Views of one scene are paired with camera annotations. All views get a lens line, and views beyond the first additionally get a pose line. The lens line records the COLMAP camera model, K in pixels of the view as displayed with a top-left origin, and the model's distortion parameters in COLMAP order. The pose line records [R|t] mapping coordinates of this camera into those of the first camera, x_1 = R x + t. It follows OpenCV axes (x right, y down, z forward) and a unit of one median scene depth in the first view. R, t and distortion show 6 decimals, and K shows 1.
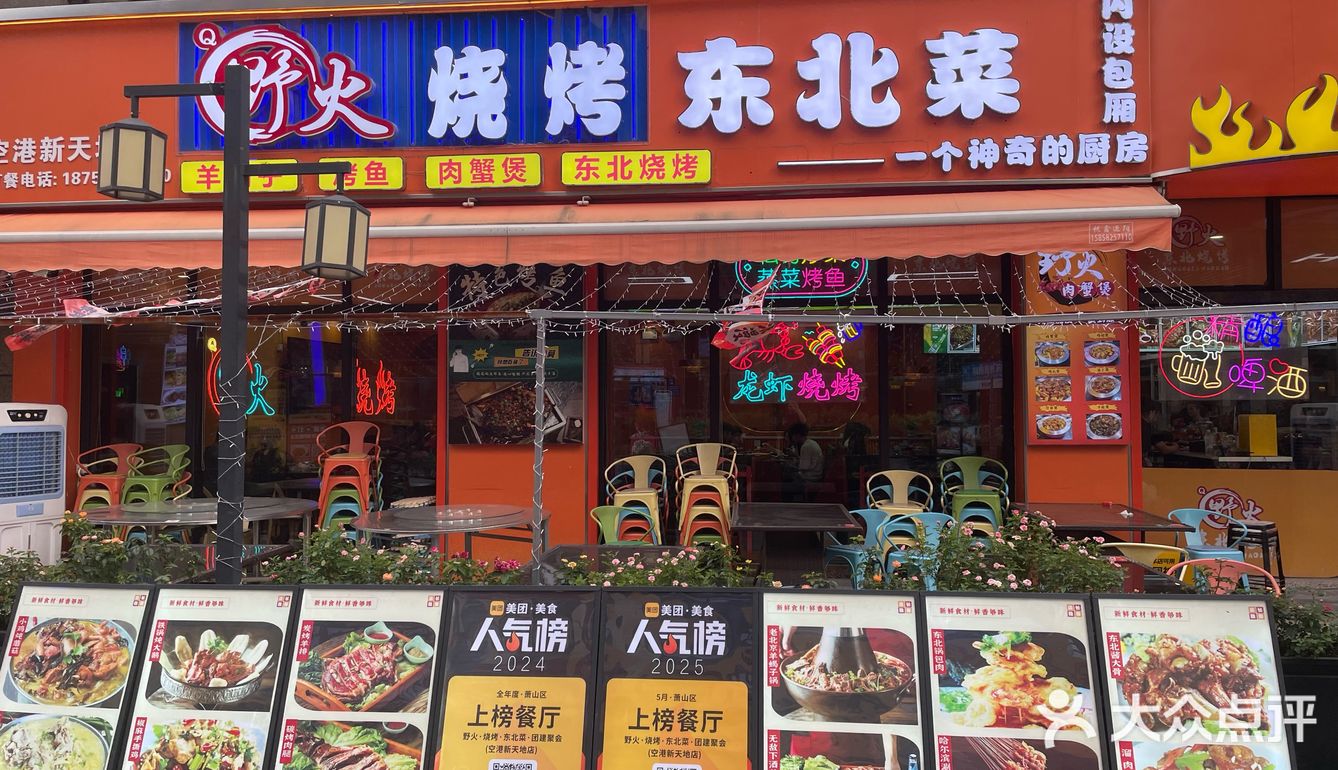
lens RADIAL K [[946.7, 0, 669.0], [0, 946.7, 385.0], [0, 0, 1]] dist [0.046566, -0.081496]
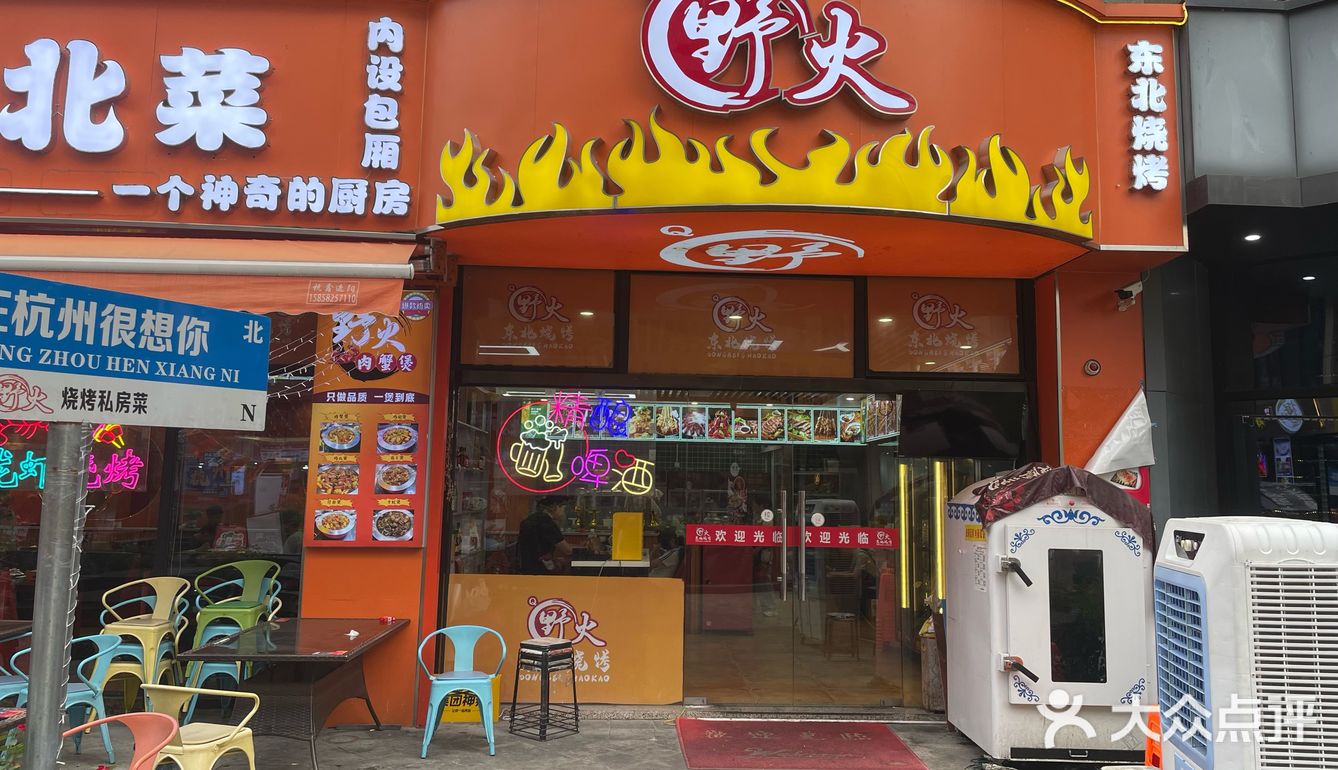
lens RADIAL K [[946.7, 0, 669.0], [0, 946.7, 385.0], [0, 0, 1]] dist [0.046566, -0.081496]
pose [[0.983202, 0.037554, 0.178615, 0.563906], [-0.021699, 0.995714, -0.089908, -0.010018], [-0.181226, 0.084522, 0.979803, 0.127750]]
